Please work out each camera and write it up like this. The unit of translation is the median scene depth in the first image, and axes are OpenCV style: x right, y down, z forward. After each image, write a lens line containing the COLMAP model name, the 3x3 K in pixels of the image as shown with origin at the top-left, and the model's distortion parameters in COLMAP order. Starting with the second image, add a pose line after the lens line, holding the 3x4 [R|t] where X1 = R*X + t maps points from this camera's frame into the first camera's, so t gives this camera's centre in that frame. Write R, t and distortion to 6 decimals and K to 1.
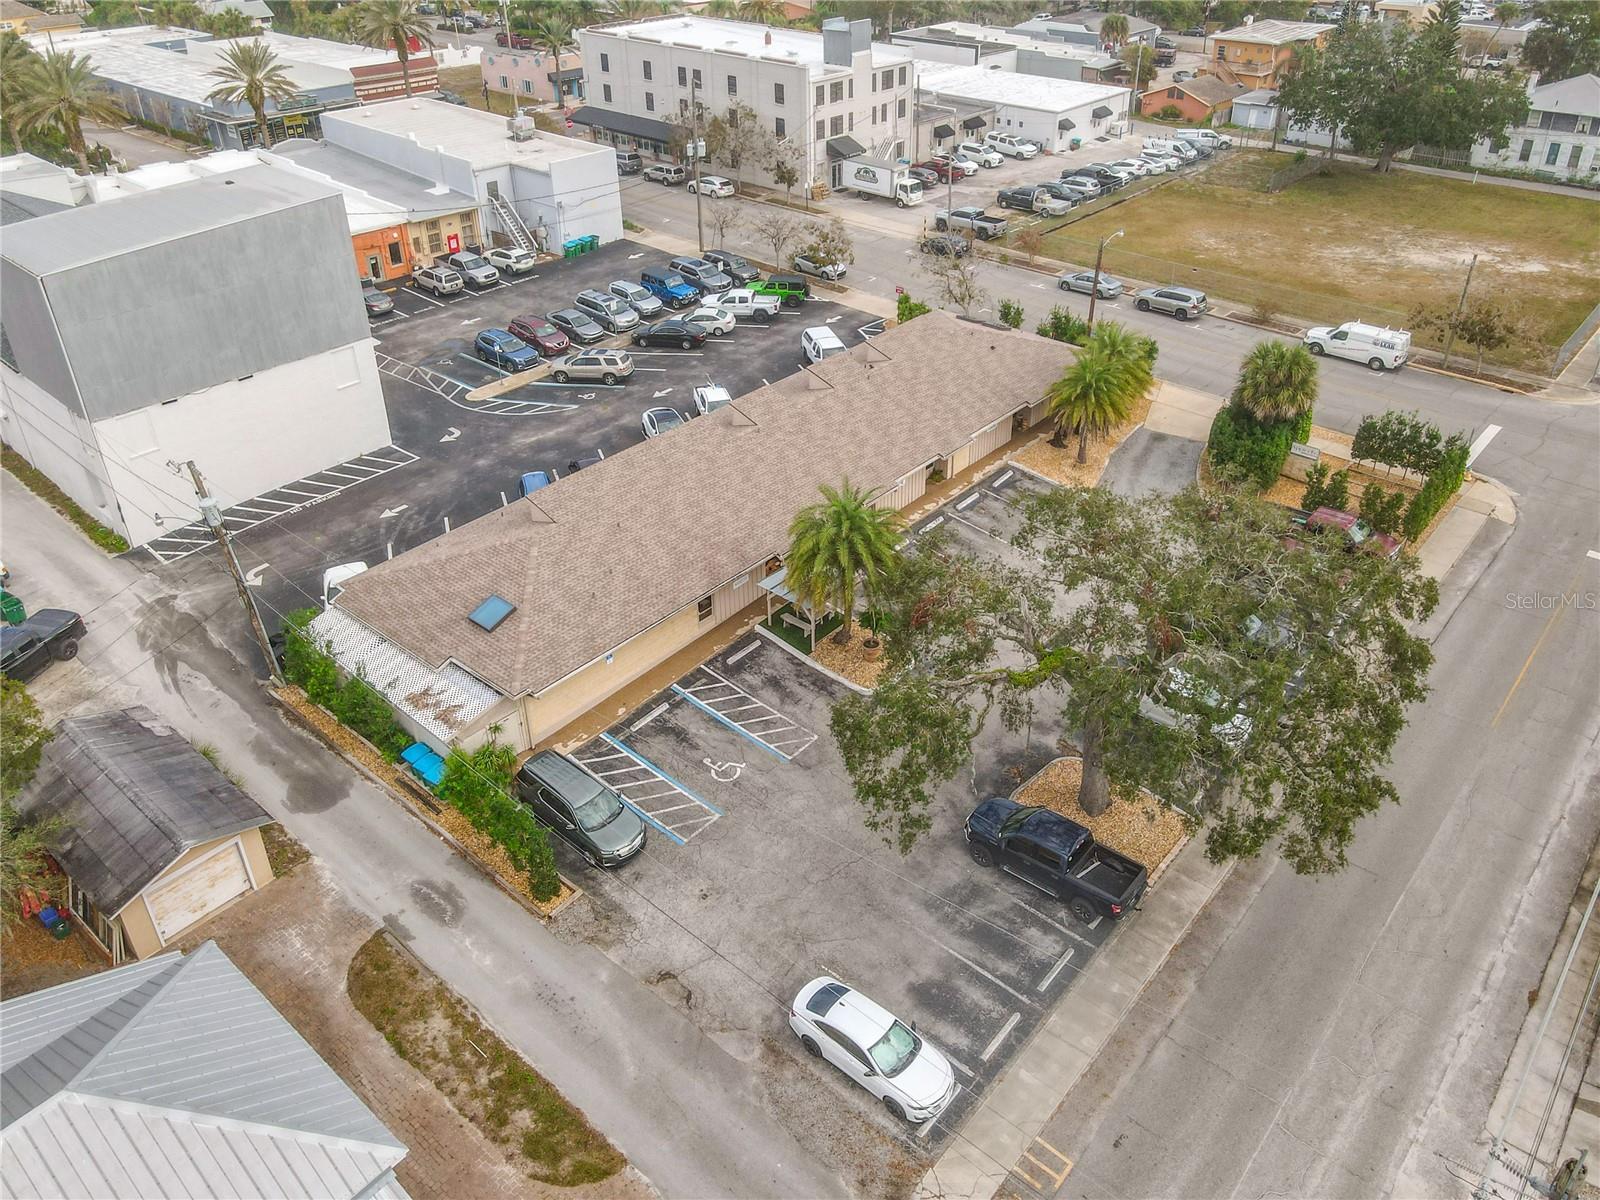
lens RADIAL K [[1222.3, 0, 845.5], [0, 1222.3, 506.6], [0, 0, 1]] dist [0.004100, 0.046314]
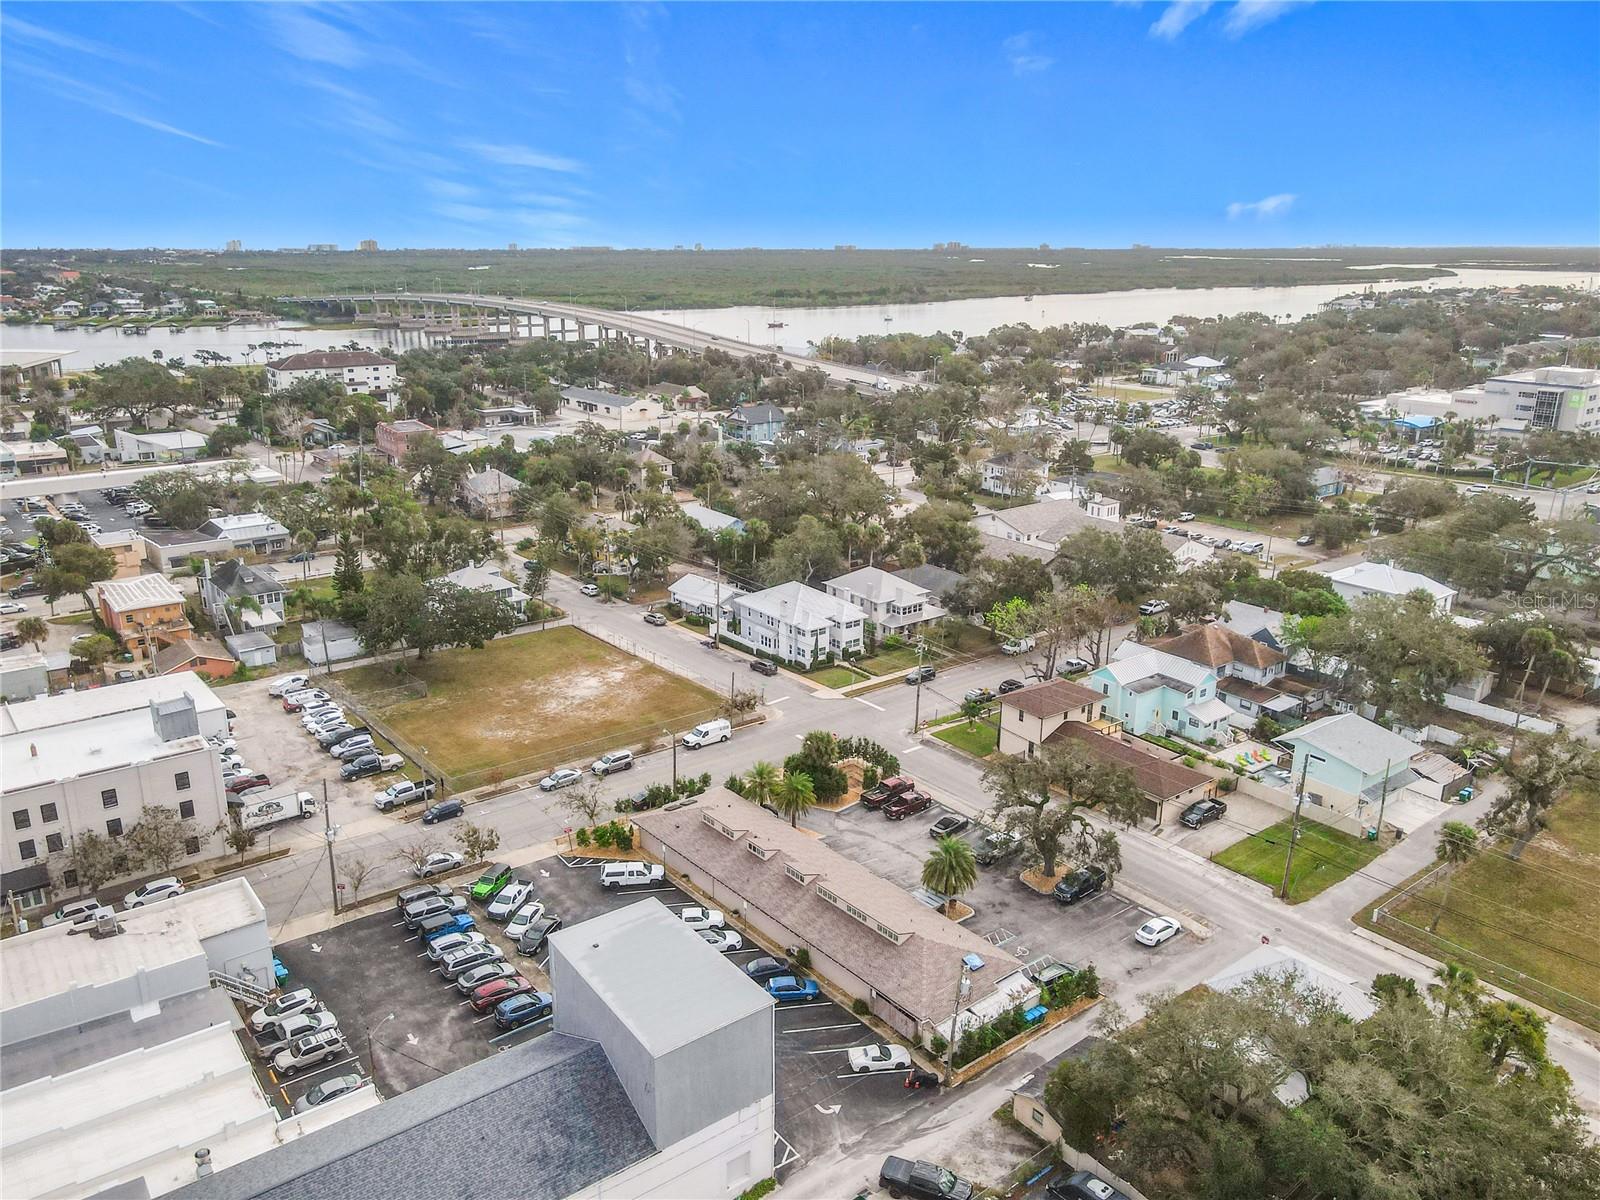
lens RADIAL K [[1198.4, 0, 817.8], [0, 1198.4, 578.7], [0, 0, 1]] dist [0.009475, 0.007100]
pose [[0.182711, -0.269627, 0.945473, -1.549893], [0.466184, 0.870439, 0.158140, -0.691251], [-0.865615, 0.411870, 0.284734, 0.265299]]
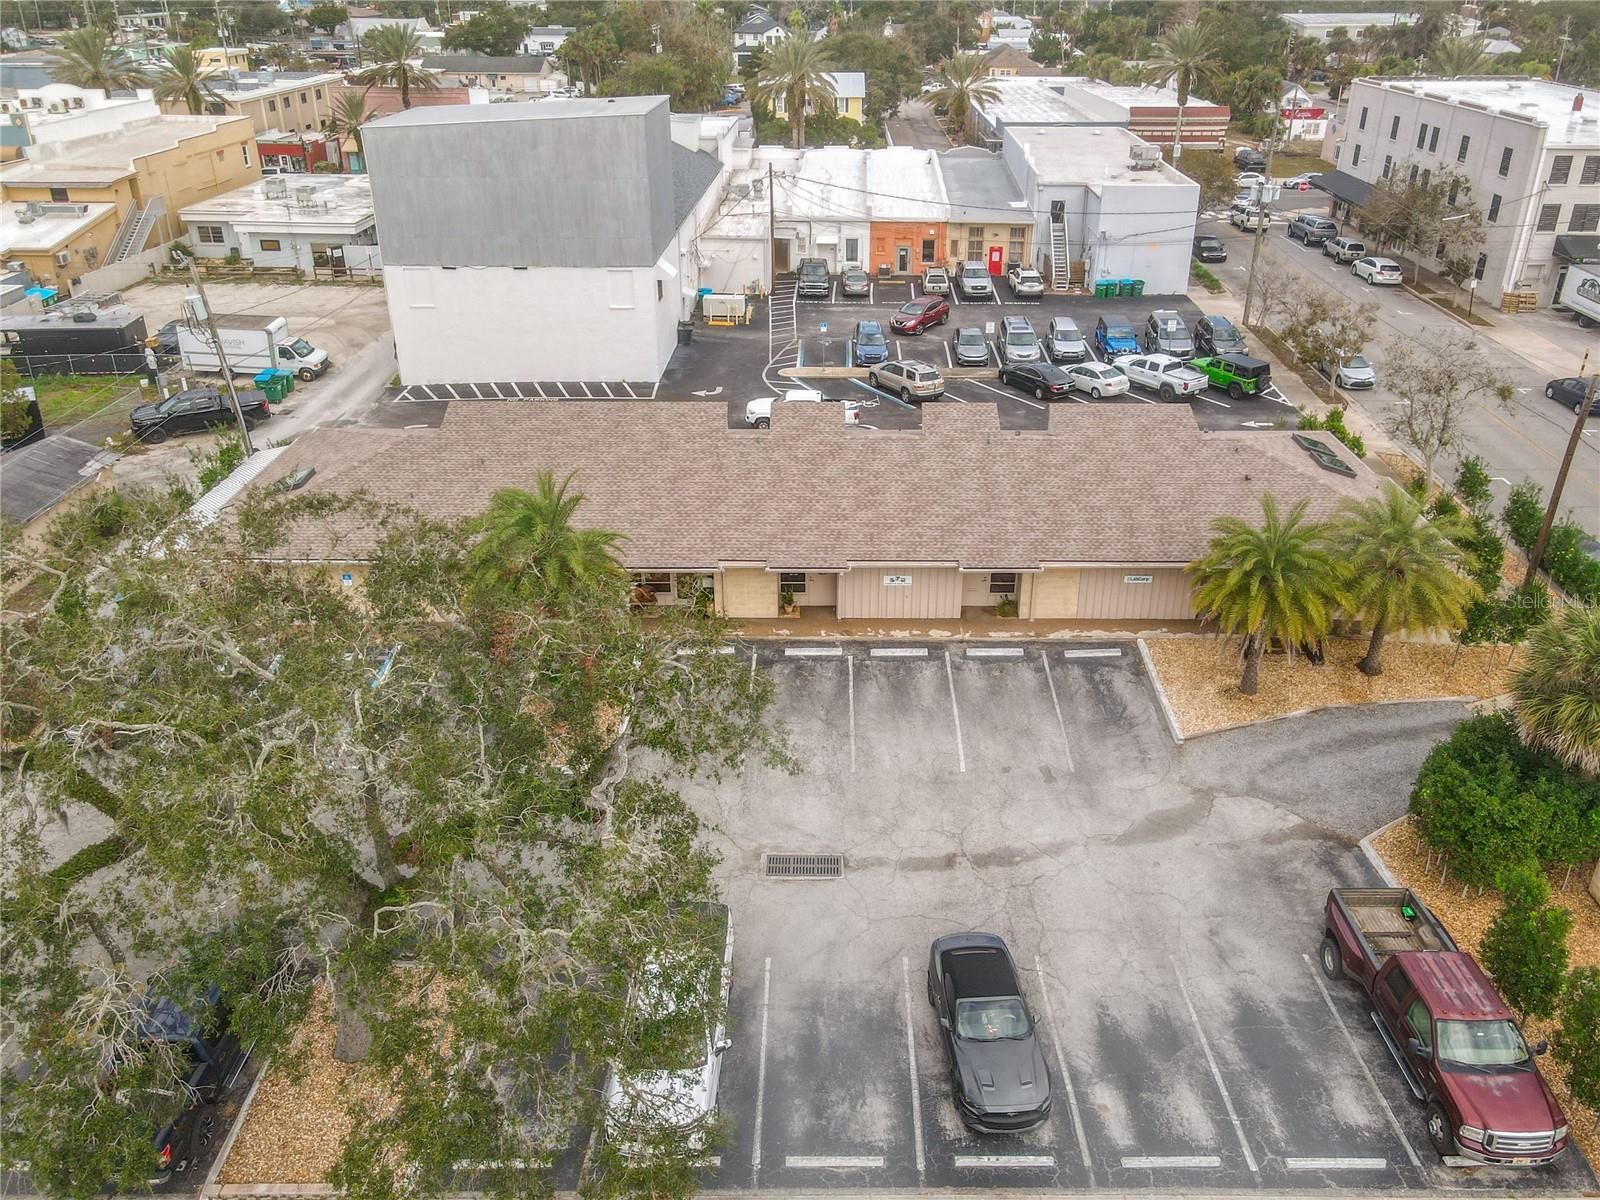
lens RADIAL K [[1223.7, 0, 826.1], [0, 1223.7, 494.6], [0, 0, 1]] dist [0.007882, 0.005331]
pose [[0.639418, 0.311104, -0.703107, 0.458811], [-0.379882, 0.922895, 0.062882, -0.085950], [0.668457, 0.226890, 0.708299, 0.445232]]
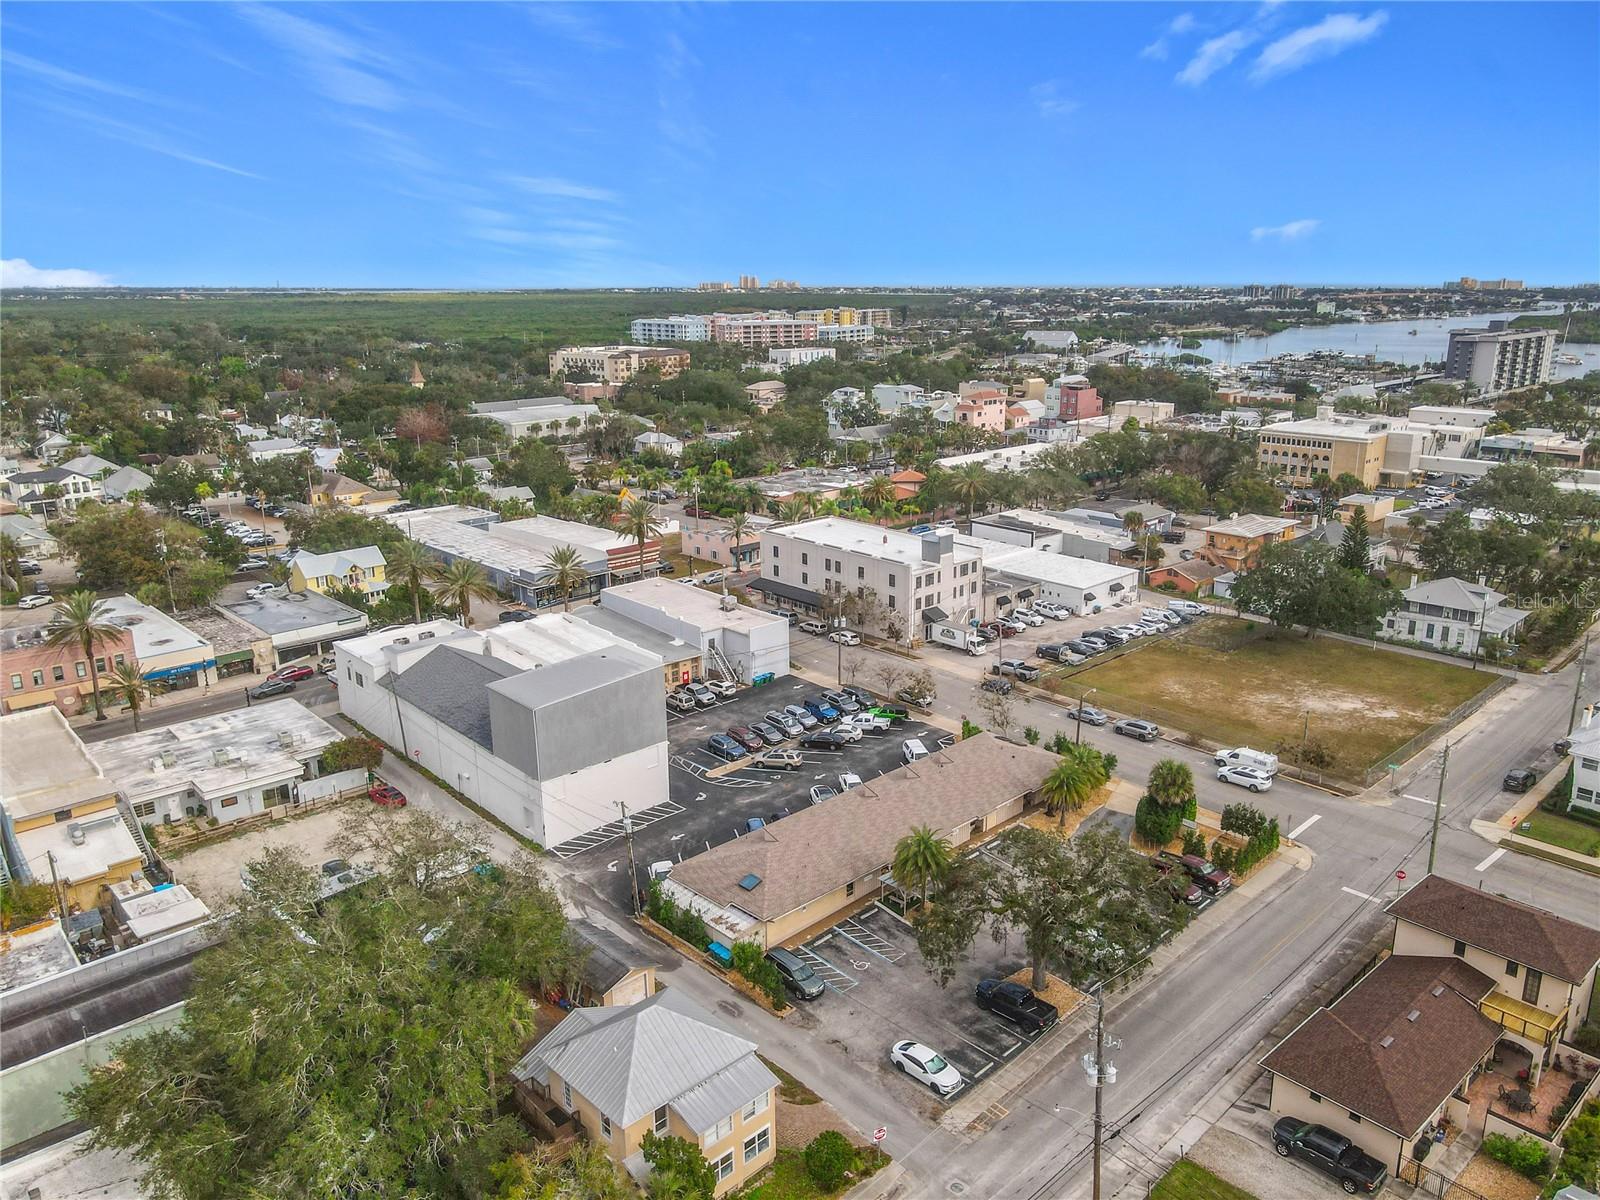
lens RADIAL K [[1184.2, 0, 835.6], [0, 1184.2, 593.4], [0, 0, 1]] dist [-0.034254, 0.196668]
pose [[0.995607, 0.022486, -0.090886, 0.018305], [-0.043821, 0.969756, -0.240112, 0.063014], [0.082738, 0.243040, 0.966481, -0.750744]]
